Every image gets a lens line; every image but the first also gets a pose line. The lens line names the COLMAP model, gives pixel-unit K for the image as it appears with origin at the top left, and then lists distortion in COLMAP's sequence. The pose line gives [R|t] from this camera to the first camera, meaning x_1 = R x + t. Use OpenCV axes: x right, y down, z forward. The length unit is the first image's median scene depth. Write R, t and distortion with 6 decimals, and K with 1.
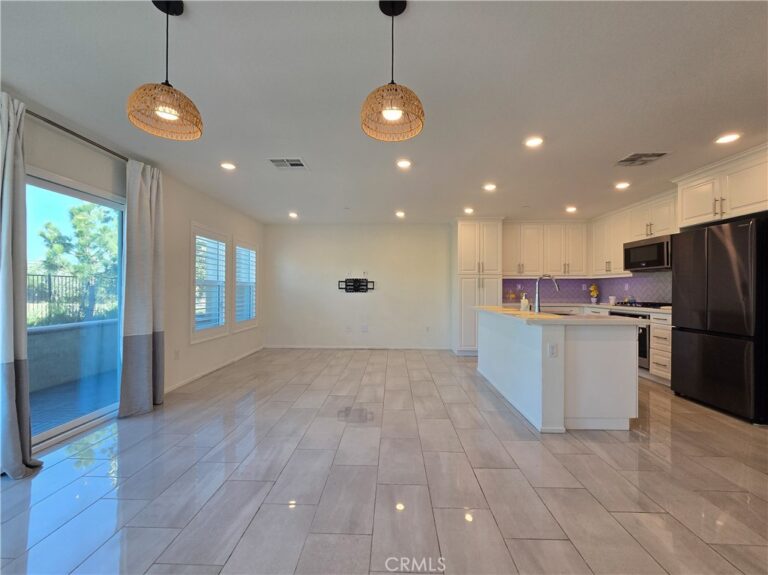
lens RADIAL K [[325.0, 0, 384.0], [0, 325.0, 287.5], [0, 0, 1]] dist [-0.000763, 0.000063]
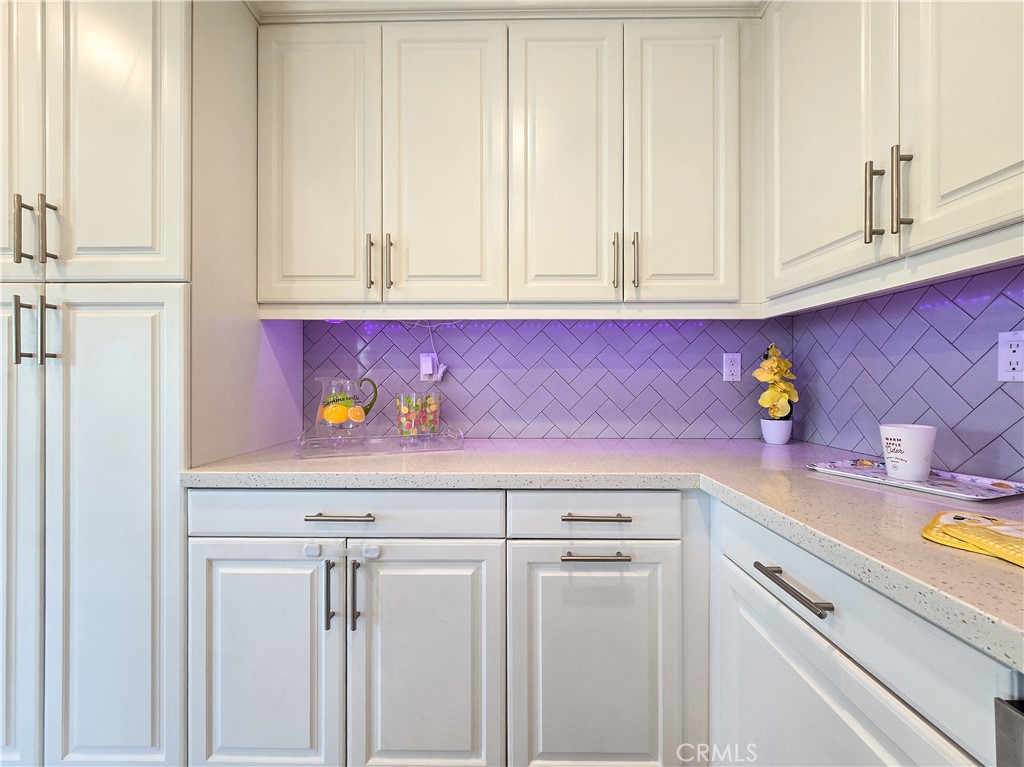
lens RADIAL K [[409.0, 0, 512.0], [0, 409.0, 383.5], [0, 0, 1]] dist [-0.001530, -0.000042]
pose [[0.999959, 0.000700, 0.009011, 0.507819], [-0.000842, 0.999876, 0.015730, 0.005954], [-0.008999, -0.015737, 0.999836, 0.790980]]
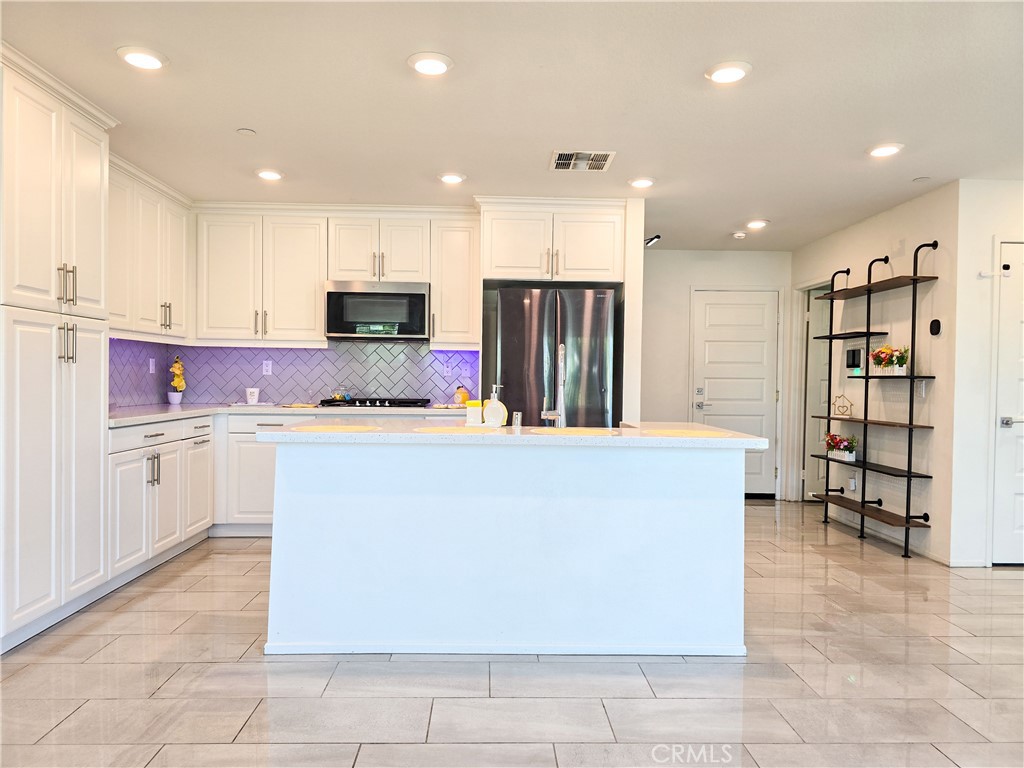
lens RADIAL K [[686.9, 0, 512.0], [0, 686.9, 384.0], [0, 0, 1]] dist [0.027635, -0.003086]
pose [[-0.065723, -0.010088, 0.997787, -0.271574], [-0.020825, 0.999745, 0.008737, 0.005186], [-0.997621, -0.020205, -0.065916, 0.666715]]
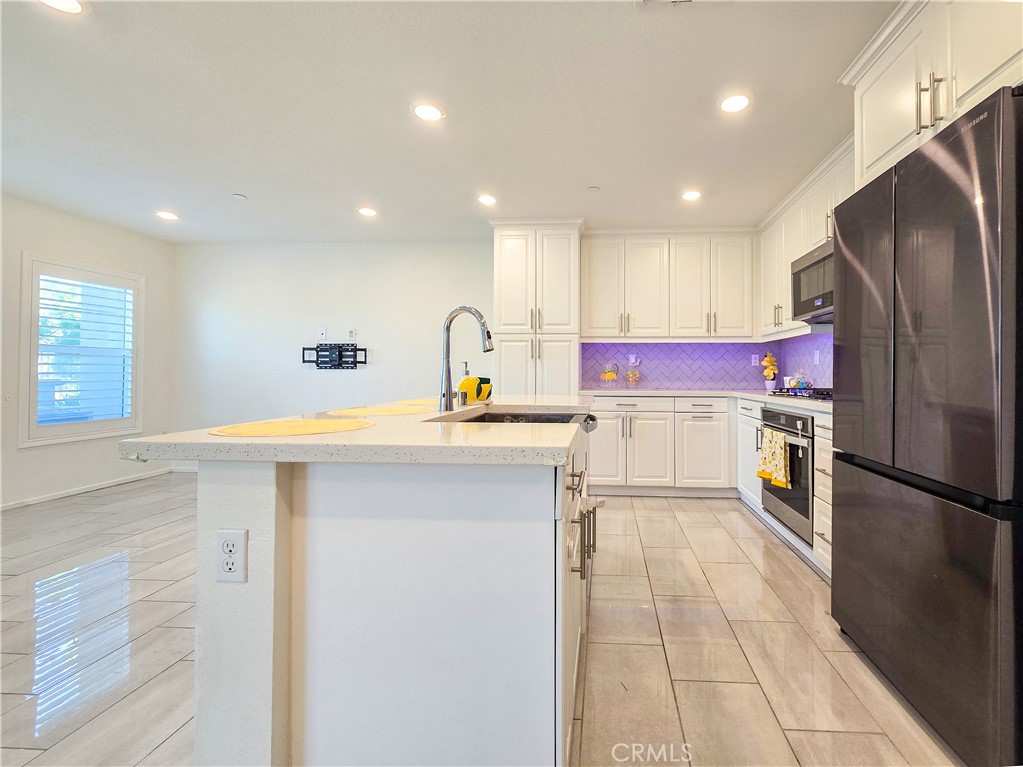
lens RADIAL K [[449.7, 0, 586.4], [0, 449.7, 364.2], [0, 0, 1]] dist [-0.000903, 0.000003]
pose [[0.999945, 0.003720, -0.009812, 0.380128], [-0.003864, 0.999884, -0.014712, 0.018277], [0.009756, 0.014749, 0.999844, 0.296912]]
